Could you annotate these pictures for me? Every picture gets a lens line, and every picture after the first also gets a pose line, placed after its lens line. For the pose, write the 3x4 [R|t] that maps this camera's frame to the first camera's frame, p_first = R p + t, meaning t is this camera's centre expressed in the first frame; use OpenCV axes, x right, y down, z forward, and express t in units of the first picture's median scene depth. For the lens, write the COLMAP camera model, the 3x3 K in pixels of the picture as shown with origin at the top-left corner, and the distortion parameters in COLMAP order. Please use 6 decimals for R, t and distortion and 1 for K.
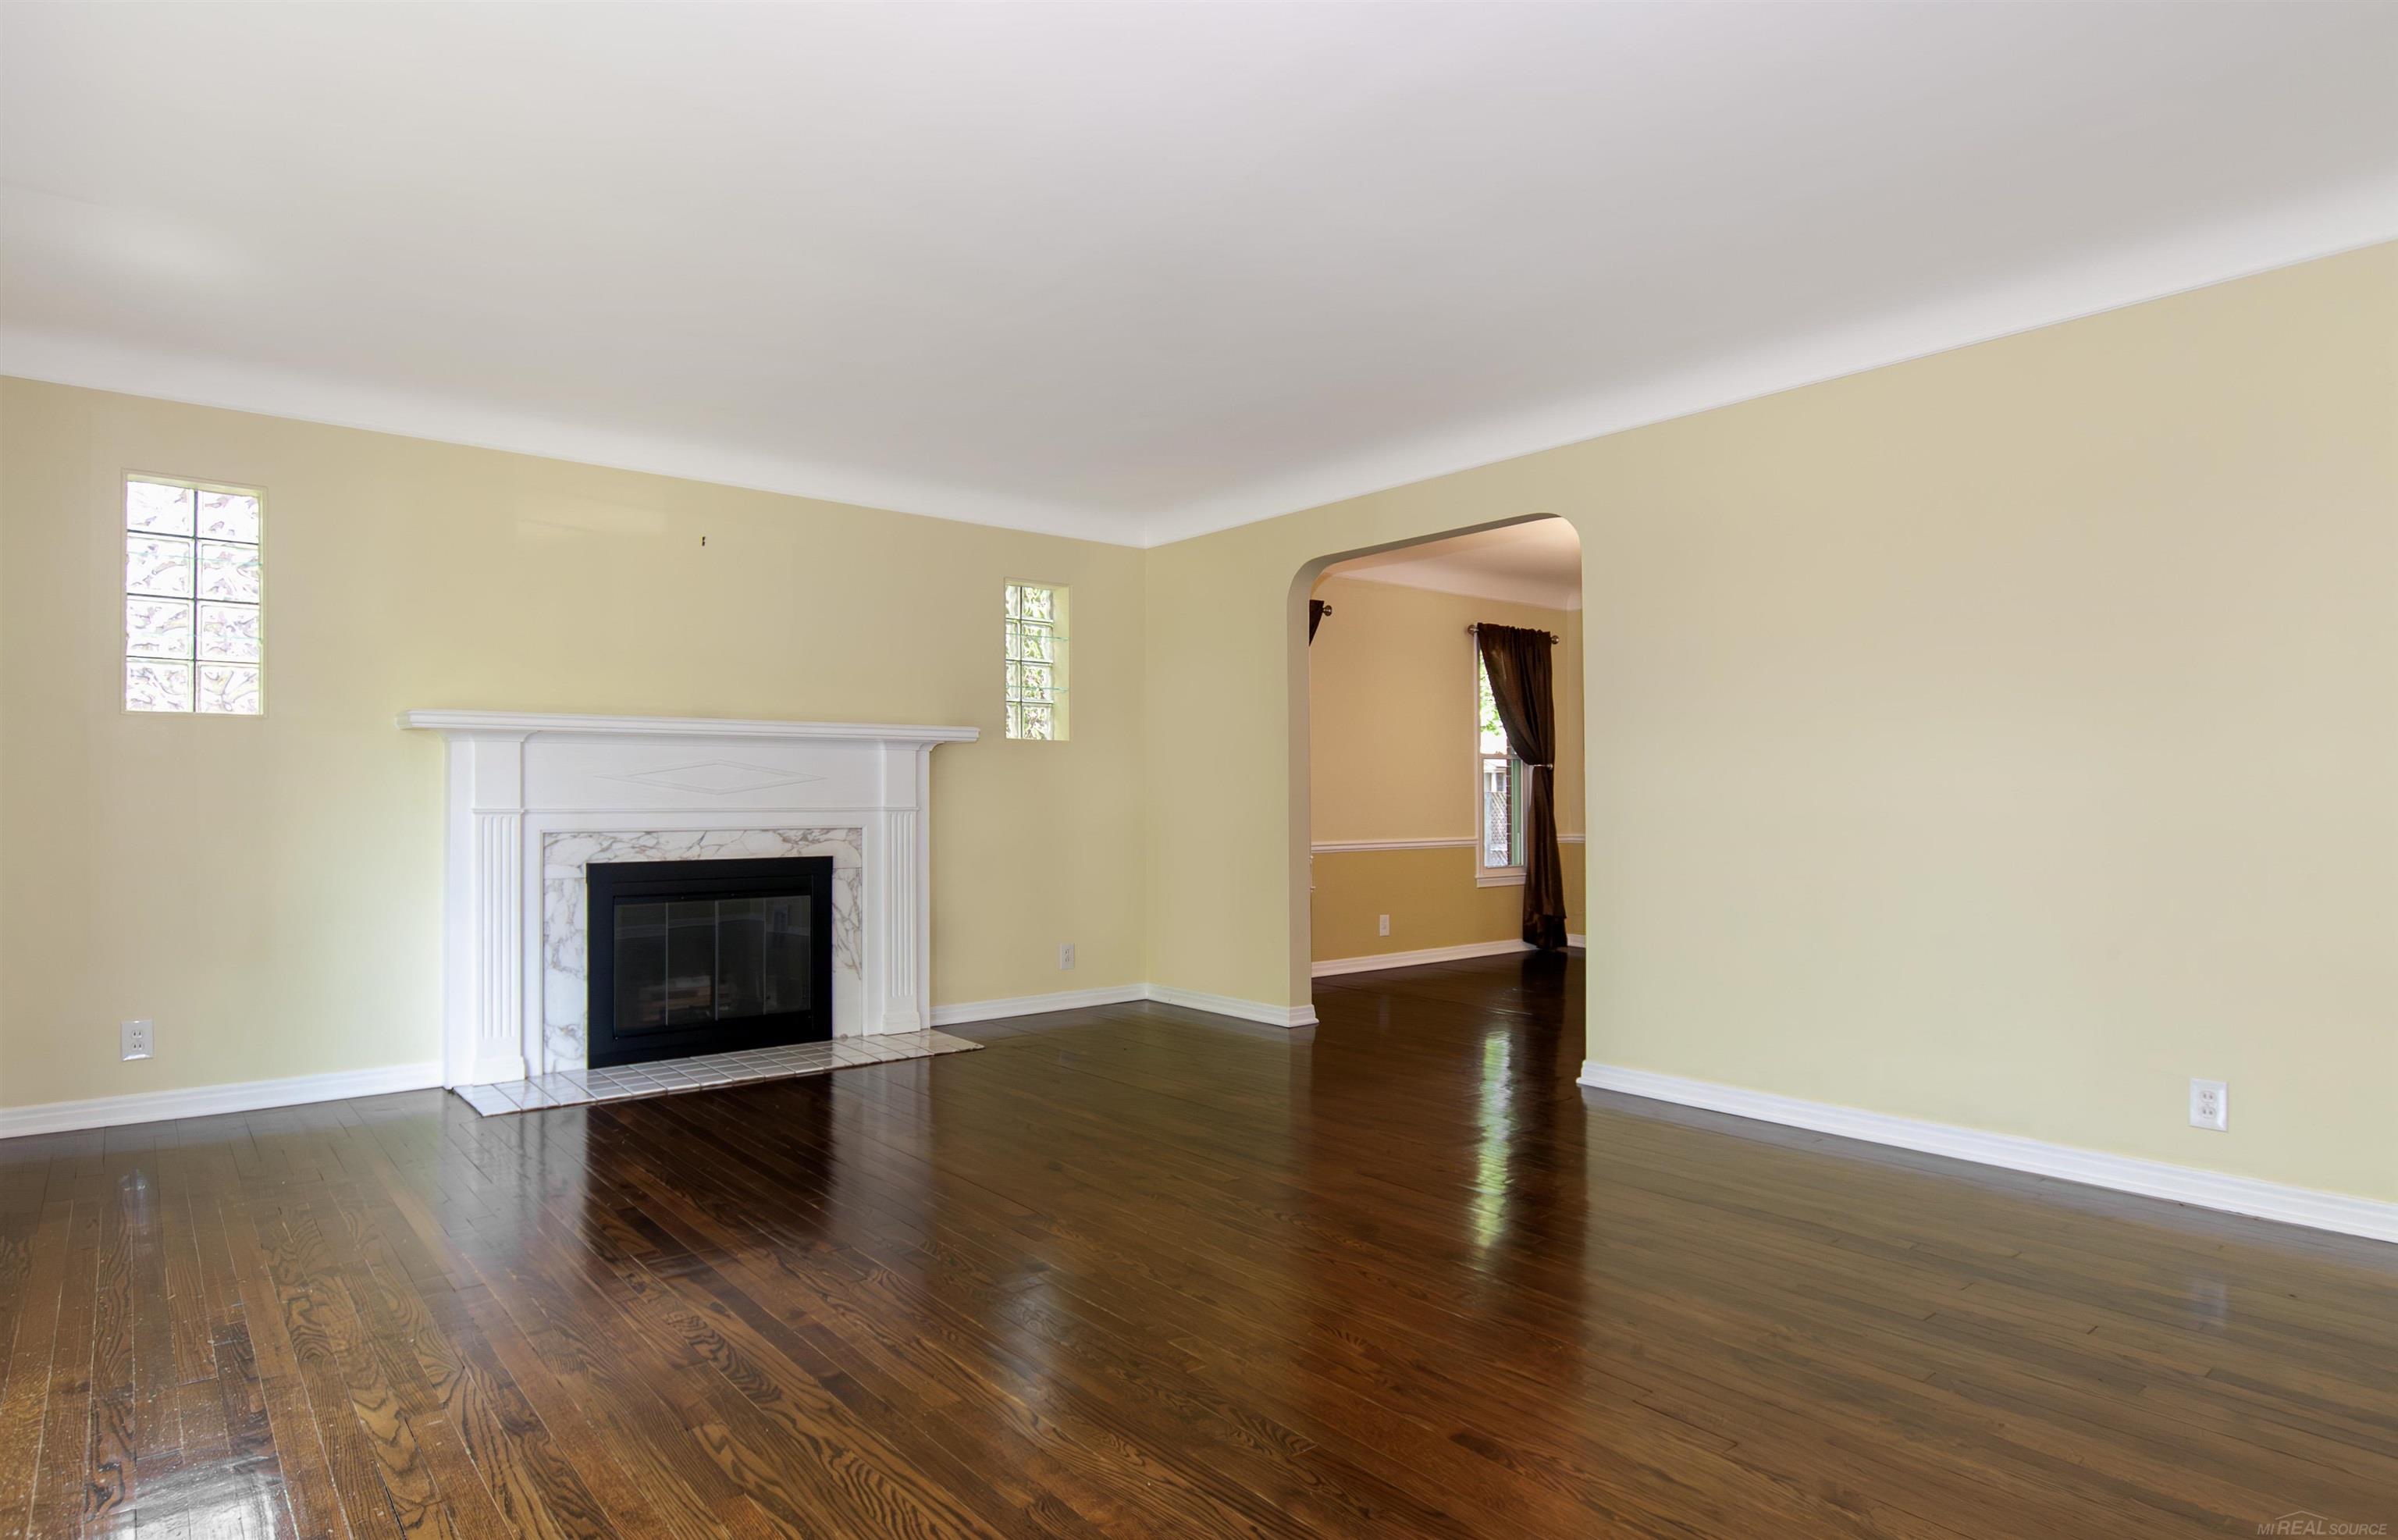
lens RADIAL K [[1343.9, 0, 1199.0], [0, 1343.9, 770.0], [0, 0, 1]] dist [-0.001862, -0.000652]
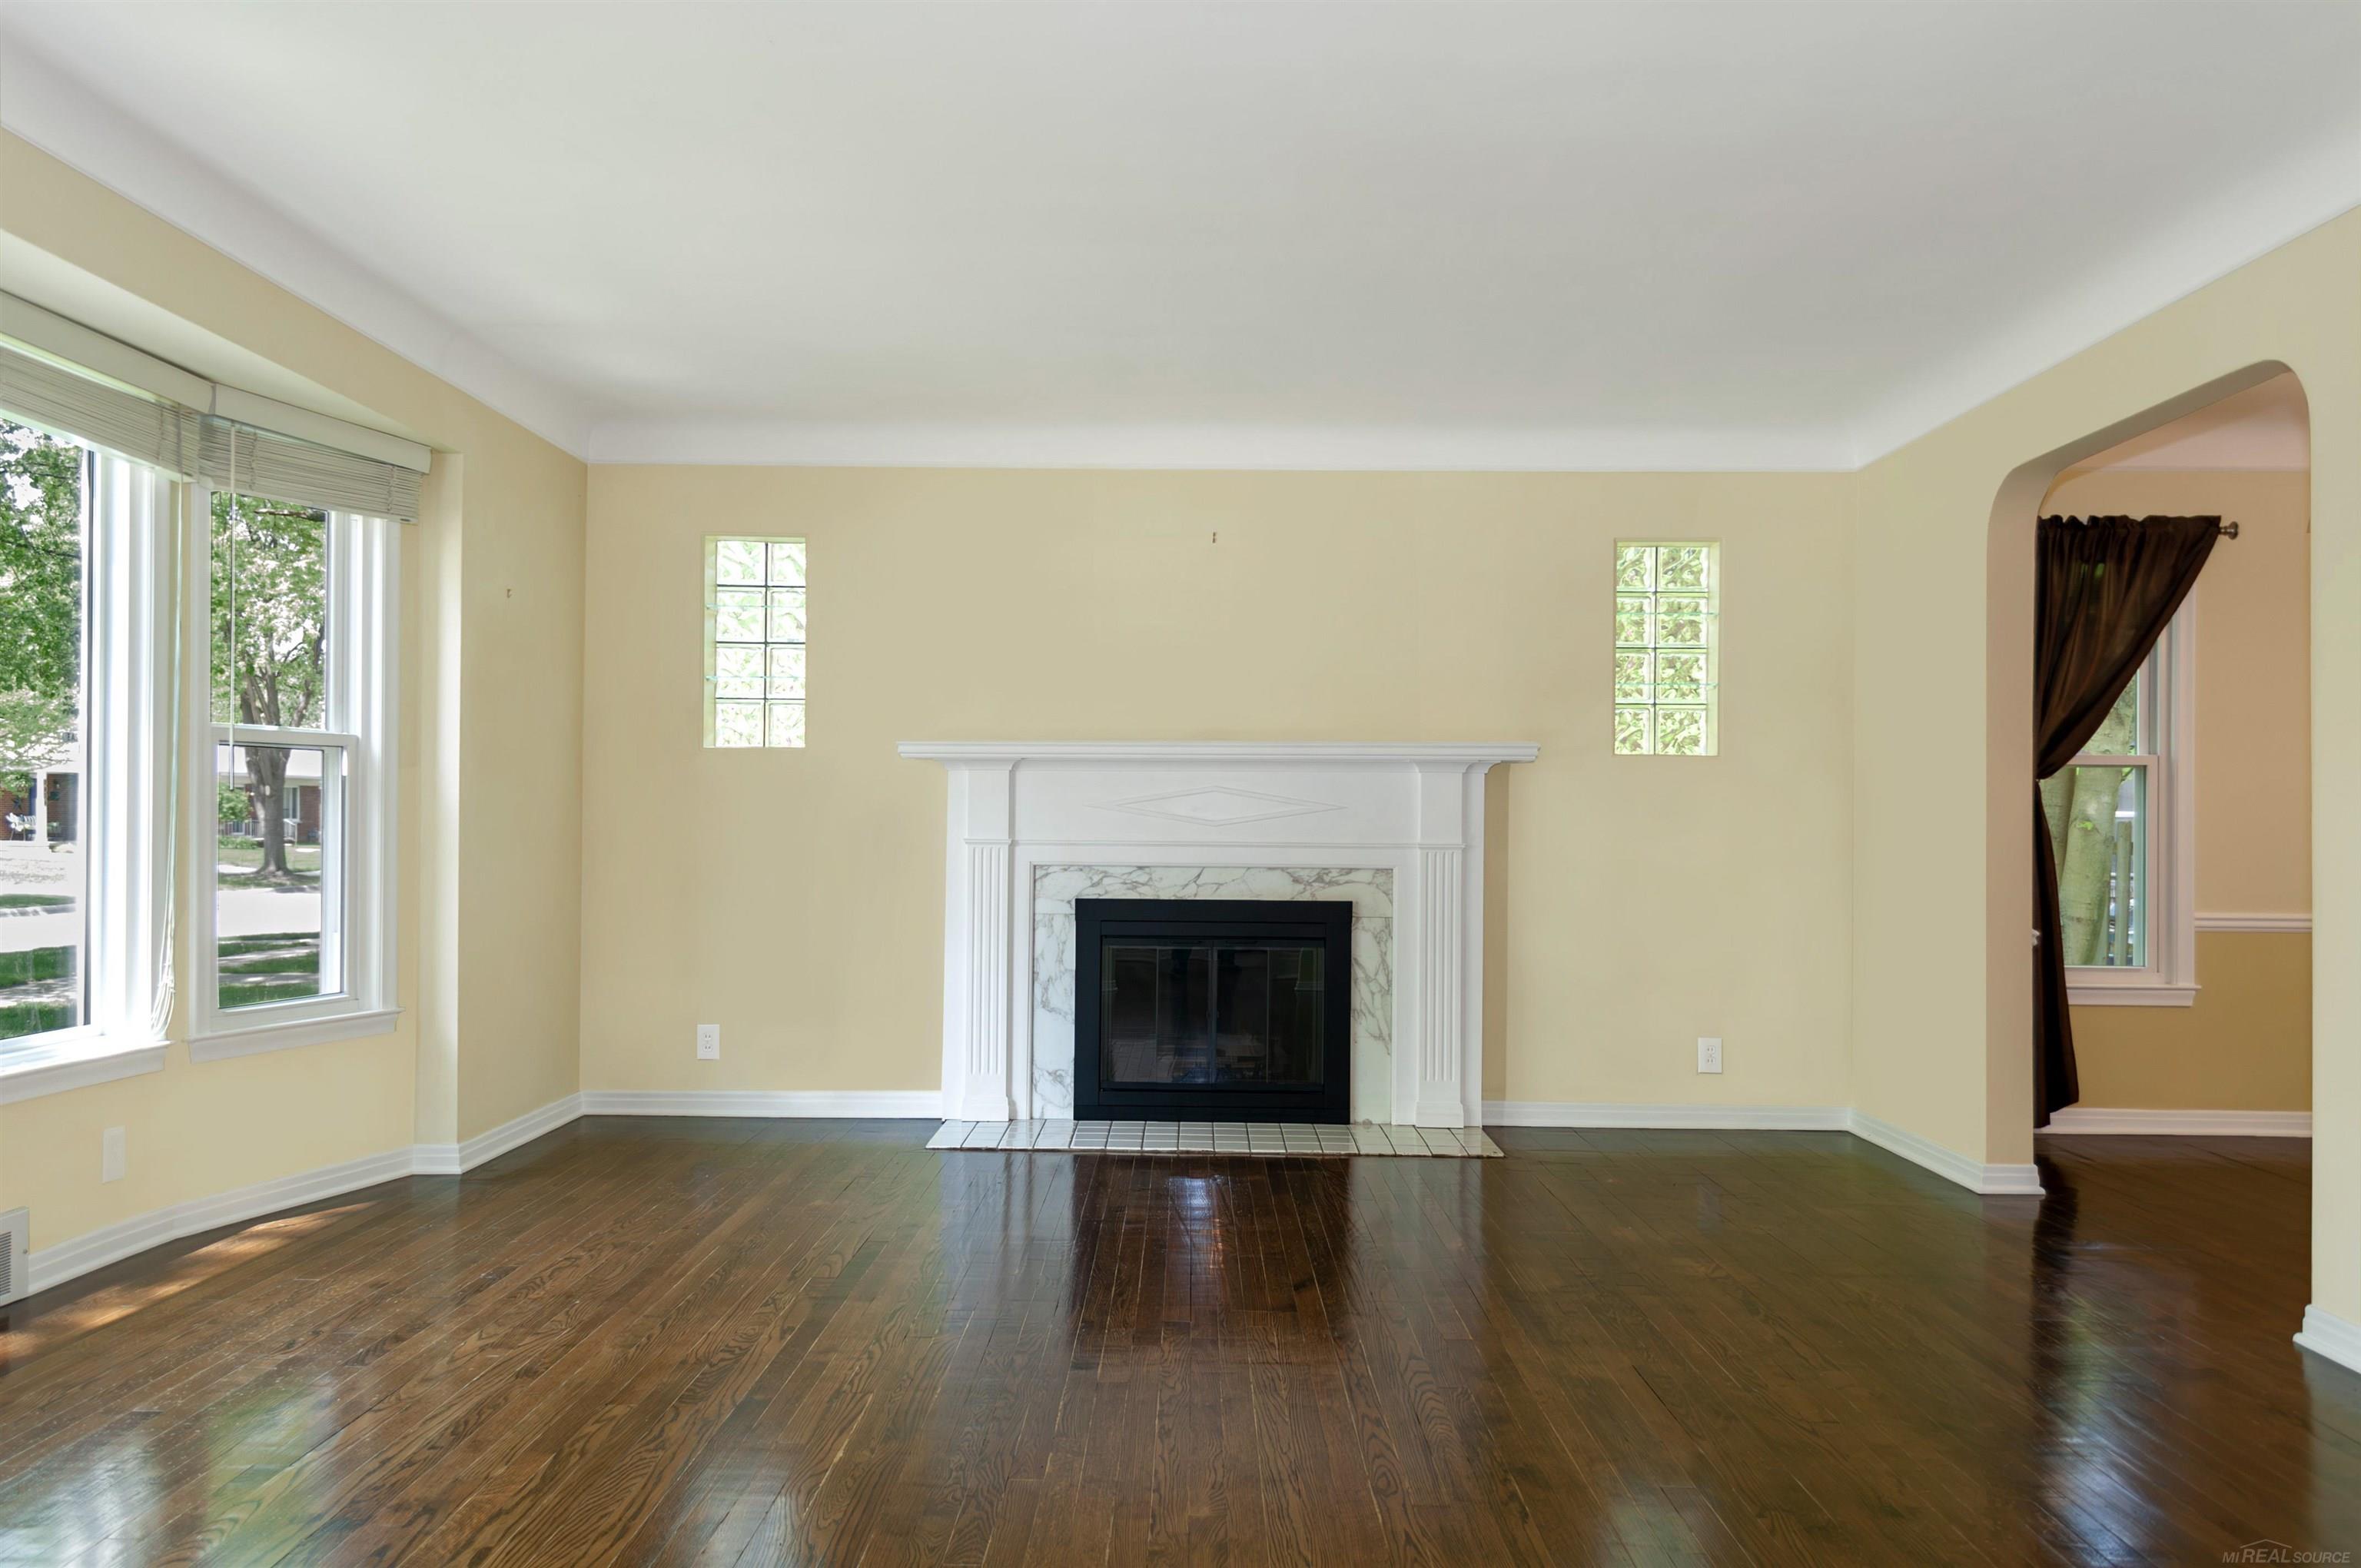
lens RADIAL K [[1896.6, 0, 1177.0], [0, 1896.6, 754.4], [0, 0, 1]] dist [0.037586, 0.000262]
pose [[0.752331, -0.013040, -0.658657, 0.469918], [0.003658, 0.999871, -0.015617, -0.010164], [0.658775, 0.009340, 0.752282, 0.051763]]
